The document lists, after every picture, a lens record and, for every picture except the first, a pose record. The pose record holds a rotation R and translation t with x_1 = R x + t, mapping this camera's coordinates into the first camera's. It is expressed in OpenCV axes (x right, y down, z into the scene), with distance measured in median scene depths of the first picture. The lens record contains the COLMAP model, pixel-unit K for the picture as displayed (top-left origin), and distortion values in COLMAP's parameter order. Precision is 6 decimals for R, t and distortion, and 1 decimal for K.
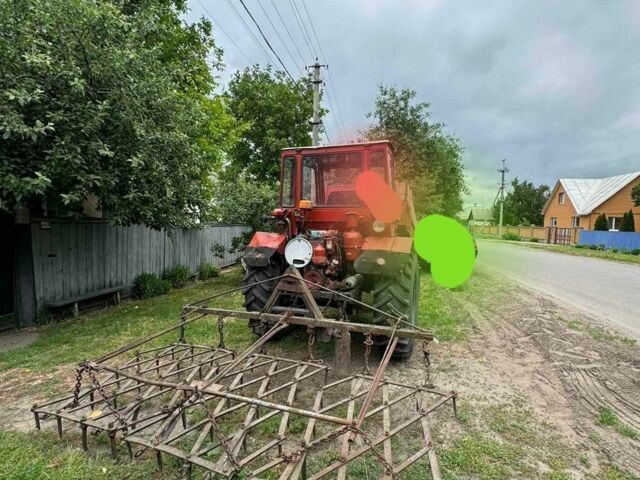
lens RADIAL K [[335.9, 0, 320.1], [0, 335.9, 239.6], [0, 0, 1]] dist [-0.001282, -0.000687]
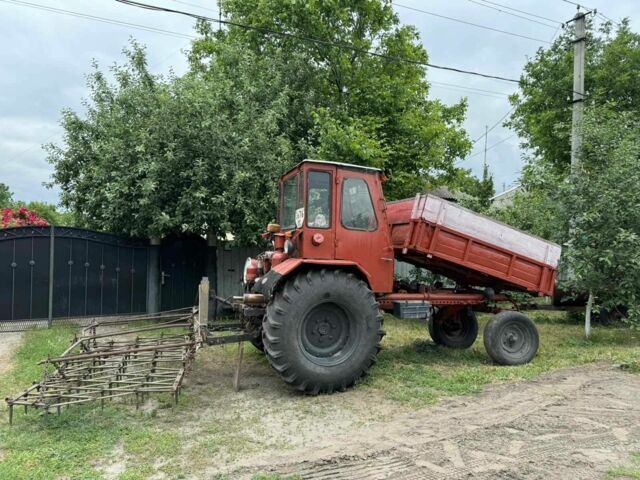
lens RADIAL K [[436.9, 0, 317.5], [0, 436.9, 239.6], [0, 0, 1]] dist [-0.001054, -0.005535]
pose [[0.629865, -0.009608, -0.776645, 1.117477], [-0.048472, 0.997488, -0.051651, 0.000483], [0.775190, 0.070179, 0.627818, 0.245120]]
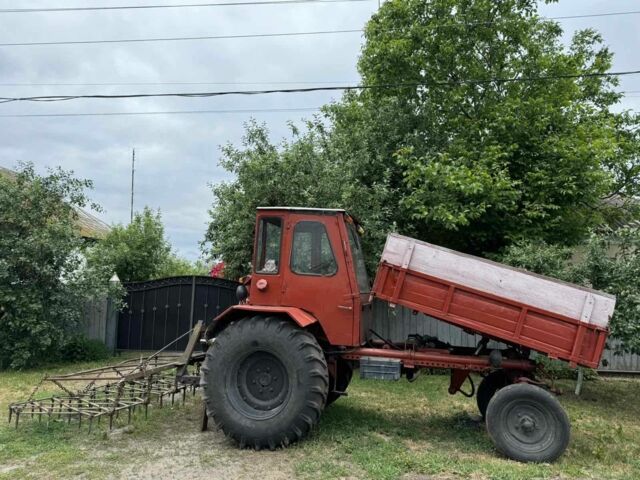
lens RADIAL K [[436.9, 0, 317.5], [0, 436.9, 239.6], [0, 0, 1]] dist [-0.001054, -0.005535]
pose [[0.136407, -0.117522, -0.983657, 1.382561], [-0.069390, 0.989366, -0.127827, -0.043242], [0.988220, 0.085692, 0.126801, 0.960541]]
